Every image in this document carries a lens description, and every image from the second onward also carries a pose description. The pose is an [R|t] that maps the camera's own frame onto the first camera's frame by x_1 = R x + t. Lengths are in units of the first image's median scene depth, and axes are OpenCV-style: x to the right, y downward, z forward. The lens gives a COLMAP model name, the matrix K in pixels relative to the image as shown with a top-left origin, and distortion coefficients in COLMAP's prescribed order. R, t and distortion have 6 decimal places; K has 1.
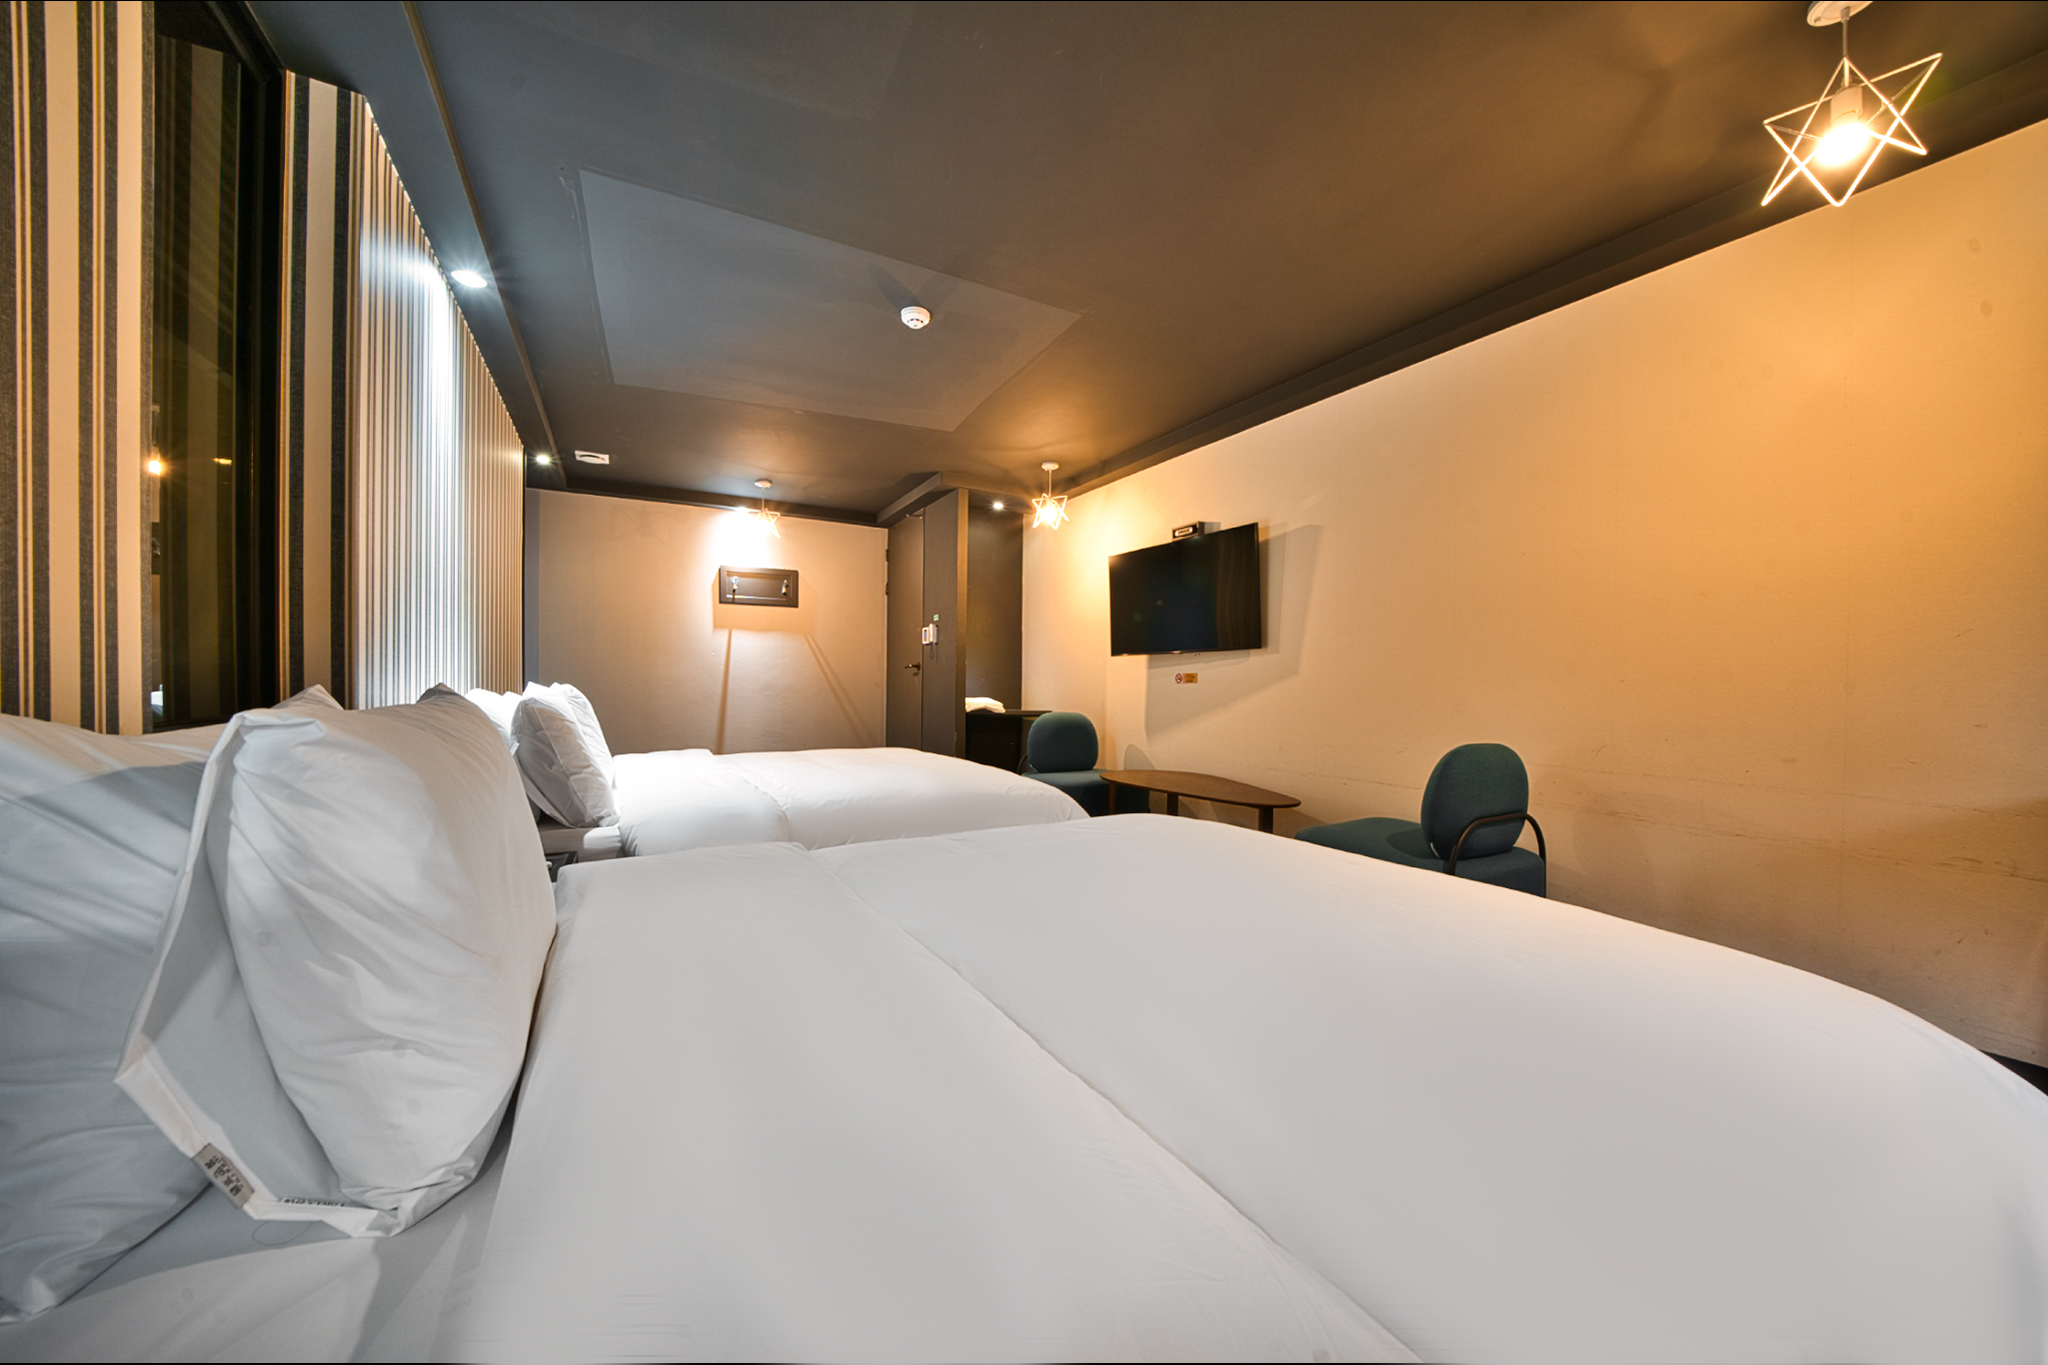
lens RADIAL K [[740.6, 0, 1024.0], [0, 740.6, 682.5], [0, 0, 1]] dist [-0.000111, -0.000009]
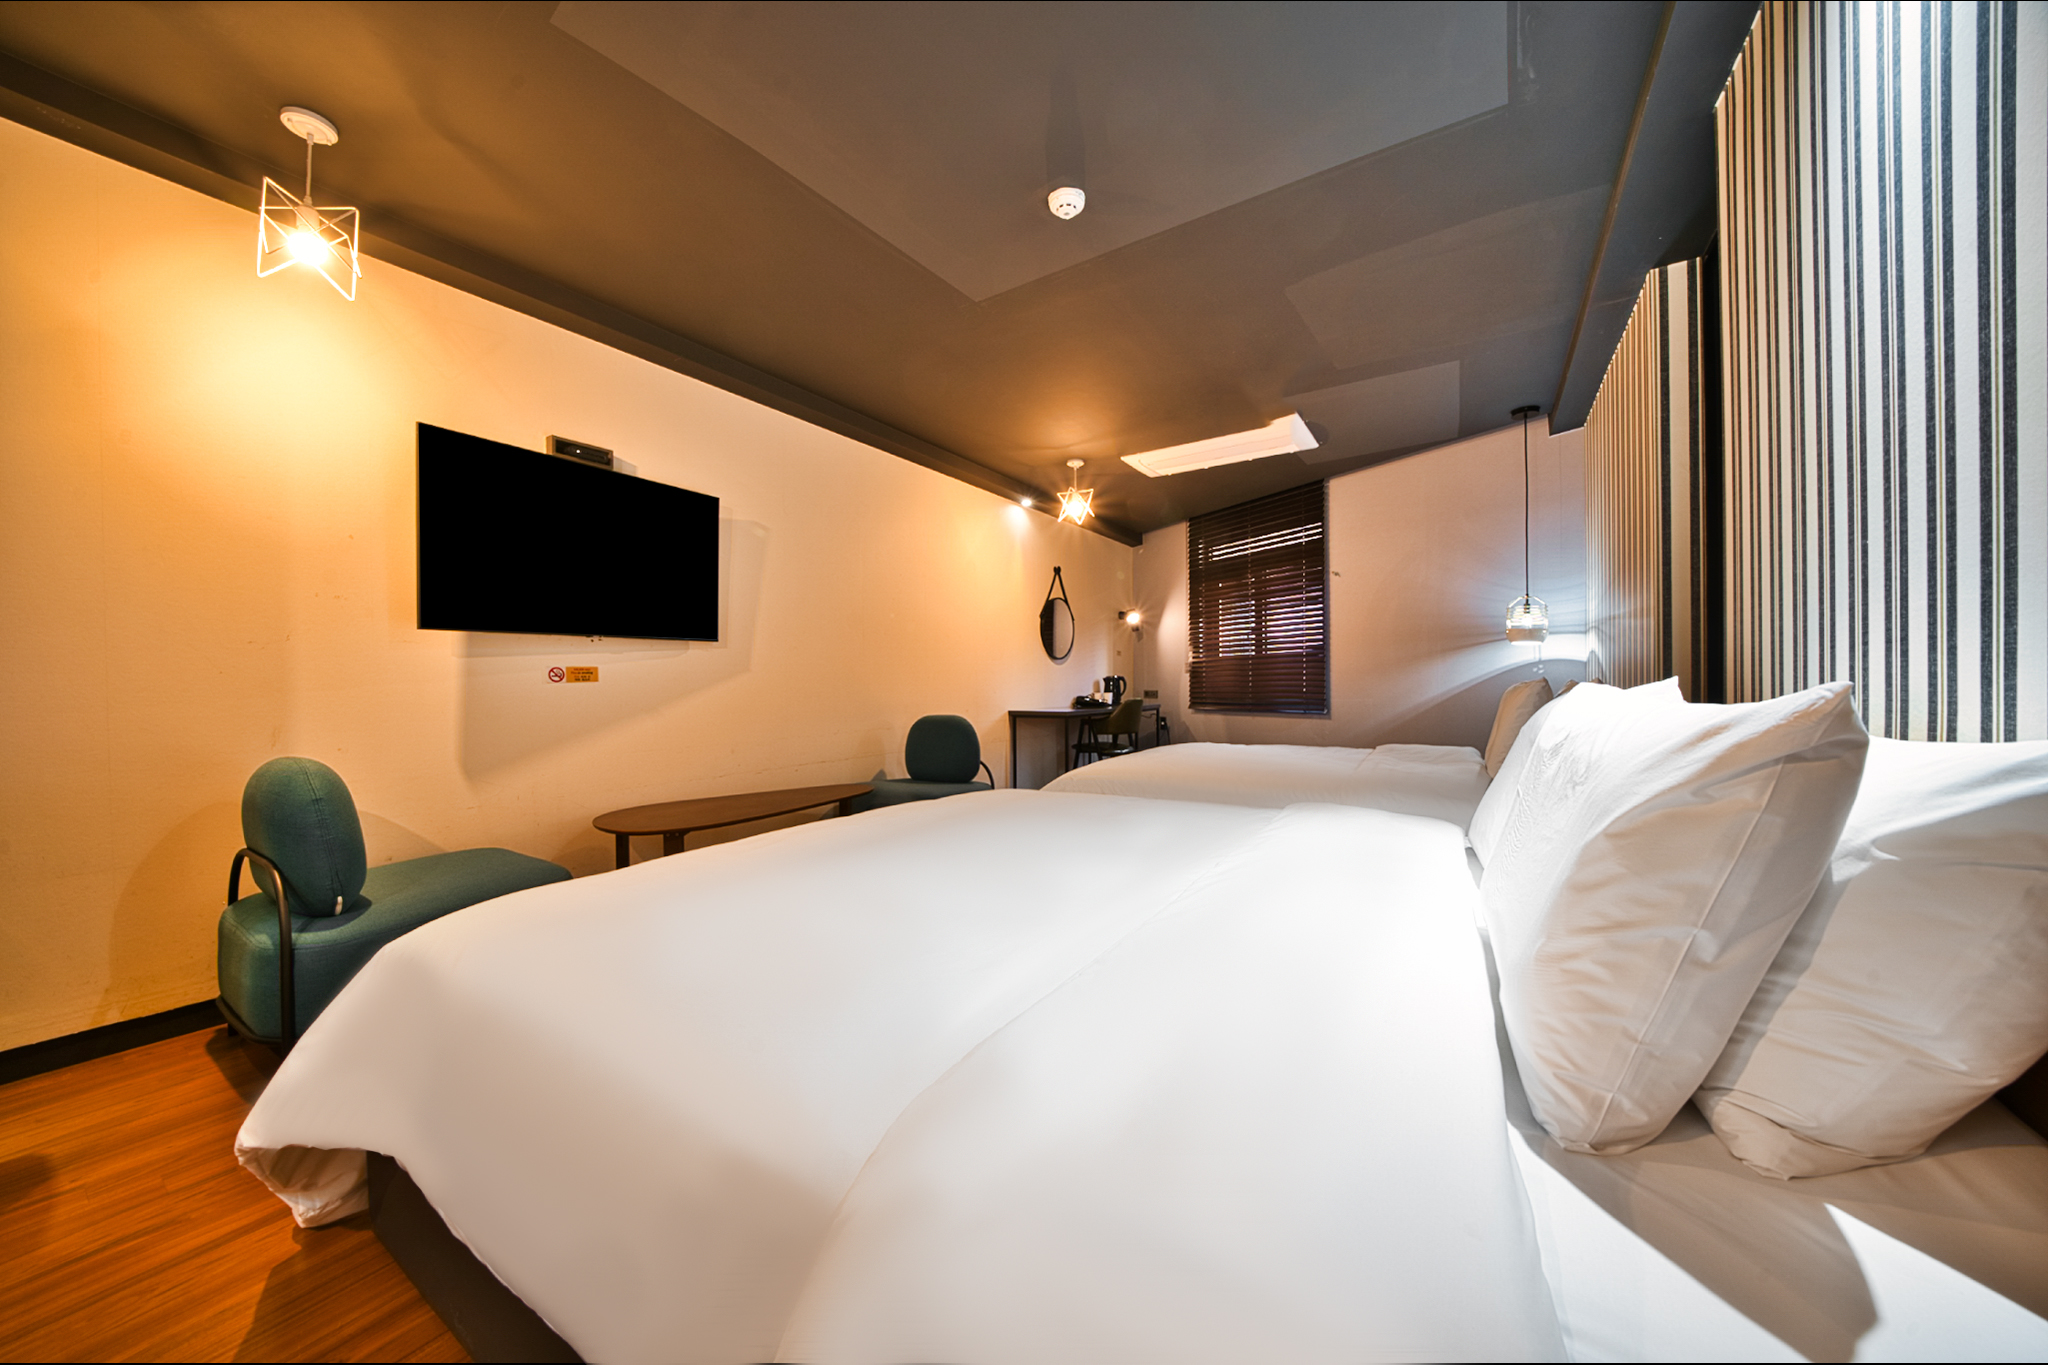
lens RADIAL K [[740.6, 0, 1024.0], [0, 740.6, 682.5], [0, 0, 1]] dist [-0.000111, -0.000009]
pose [[-0.458726, 0.005432, 0.888561, -0.562316], [0.020081, 0.999789, 0.004255, 0.006618], [-0.888351, 0.019795, -0.458739, 0.978324]]
